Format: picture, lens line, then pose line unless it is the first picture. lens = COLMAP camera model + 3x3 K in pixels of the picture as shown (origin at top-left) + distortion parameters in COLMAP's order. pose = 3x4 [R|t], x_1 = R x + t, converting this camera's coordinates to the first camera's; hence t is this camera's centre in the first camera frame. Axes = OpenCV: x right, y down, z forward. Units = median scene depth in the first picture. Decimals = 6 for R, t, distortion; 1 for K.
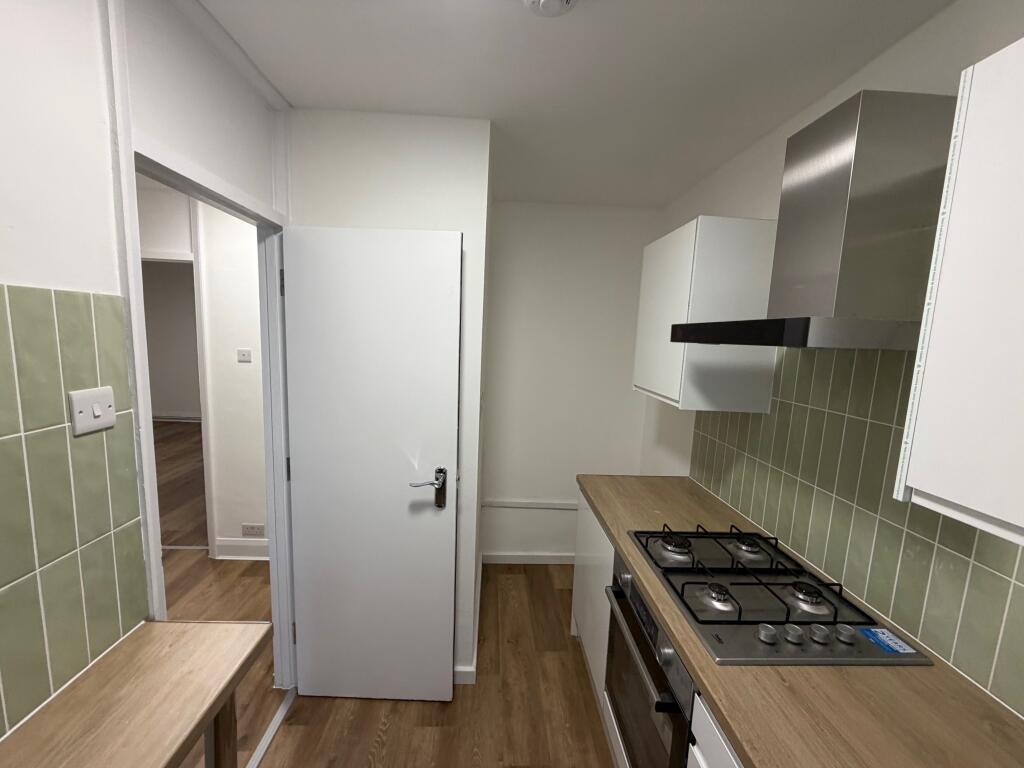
lens RADIAL K [[407.4, 0, 509.6], [0, 407.4, 387.7], [0, 0, 1]] dist [-0.000141, -0.000090]
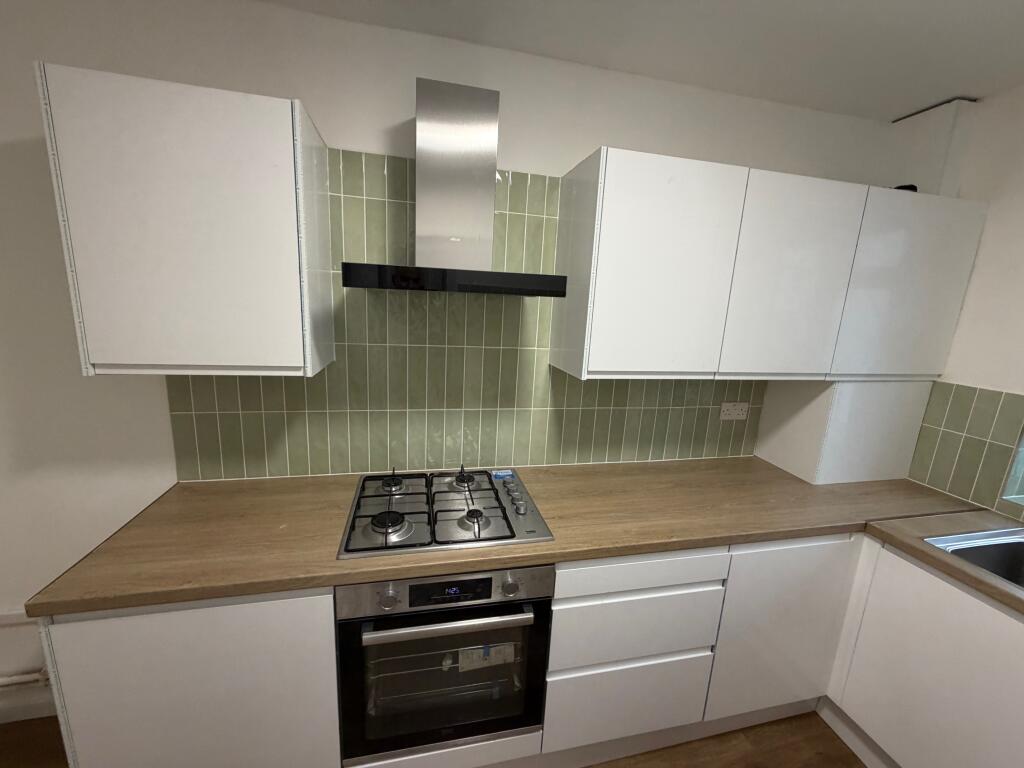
lens RADIAL K [[405.7, 0, 507.4], [0, 405.7, 383.1], [0, 0, 1]] dist [-0.000634, -0.000392]
pose [[-0.172573, -0.243599, 0.954399, -0.388501], [0.071224, 0.963314, 0.258753, -0.110957], [-0.982418, 0.112630, -0.148892, 0.825283]]
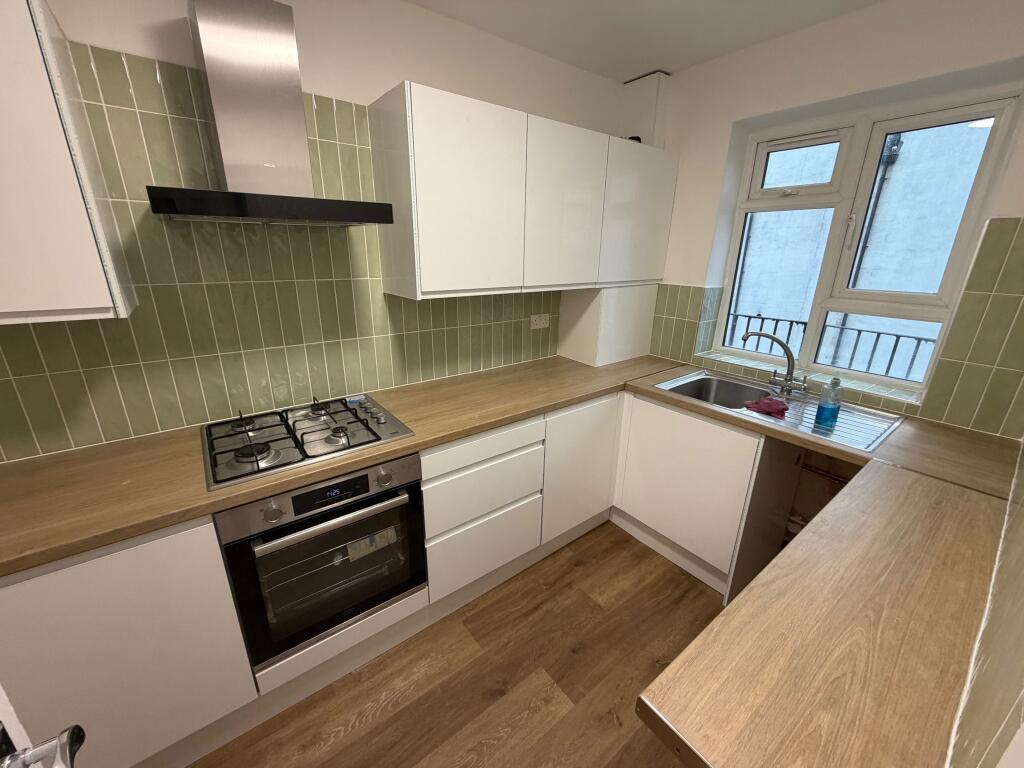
lens RADIAL K [[405.7, 0, 507.4], [0, 405.7, 383.1], [0, 0, 1]] dist [-0.000634, -0.000392]
pose [[-0.568906, -0.302600, 0.764709, -0.548300], [0.069942, 0.908676, 0.411602, -0.089136], [-0.819423, 0.287648, -0.495786, 0.918343]]
